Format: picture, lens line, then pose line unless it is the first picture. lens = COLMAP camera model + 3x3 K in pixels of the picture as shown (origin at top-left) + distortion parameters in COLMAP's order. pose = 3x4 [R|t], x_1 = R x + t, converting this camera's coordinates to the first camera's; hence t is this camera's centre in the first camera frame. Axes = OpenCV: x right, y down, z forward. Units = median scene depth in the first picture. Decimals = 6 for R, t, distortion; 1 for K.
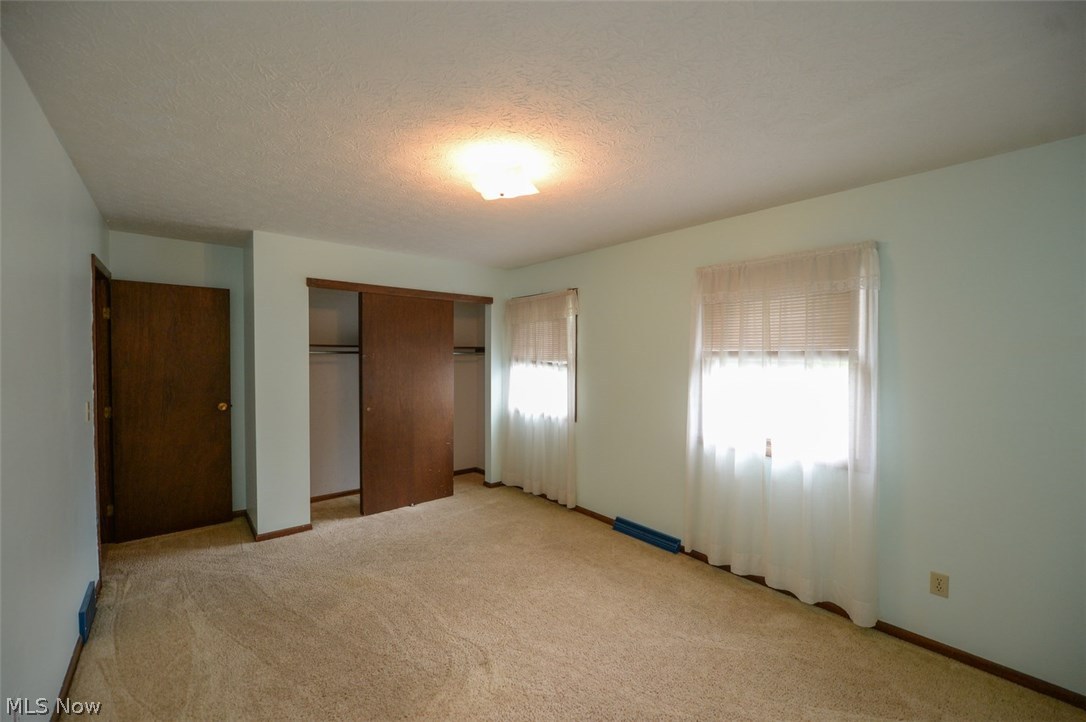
lens RADIAL K [[433.7, 0, 539.9], [0, 433.7, 359.9], [0, 0, 1]] dist [-0.026112, -0.000085]
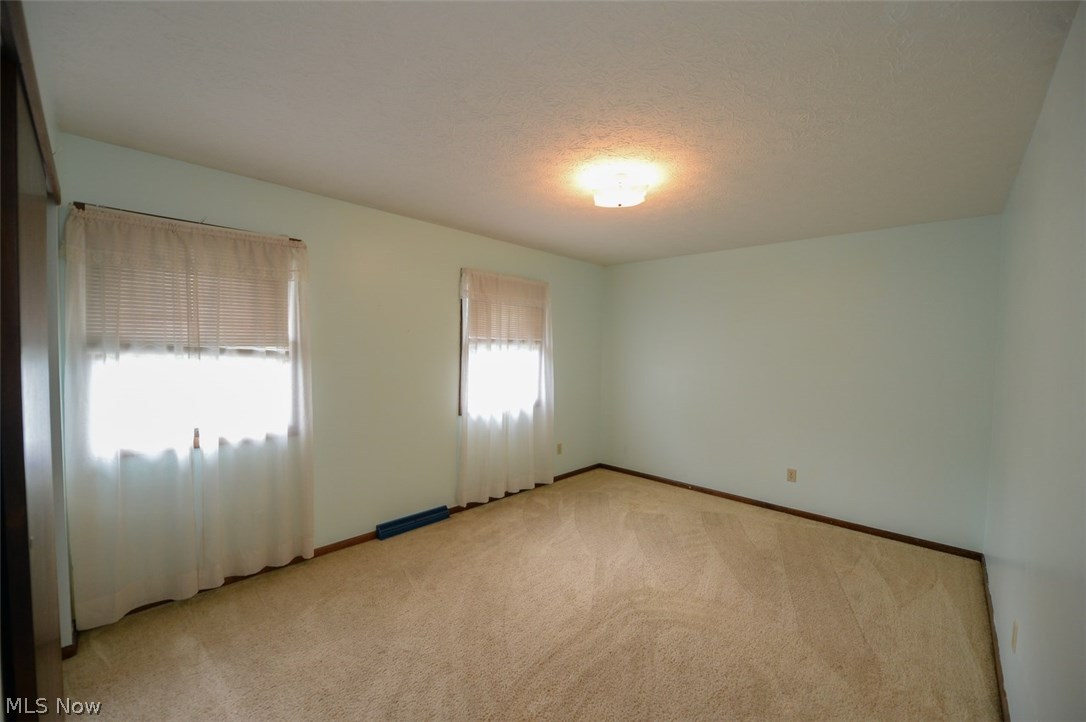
lens RADIAL K [[433.7, 0, 539.9], [0, 433.7, 359.9], [0, 0, 1]] dist [-0.026112, -0.000085]
pose [[-0.118283, -0.038302, 0.992241, -0.837267], [-0.007373, 0.999262, 0.037694, -0.007411], [-0.992953, -0.002857, -0.118478, 0.920306]]
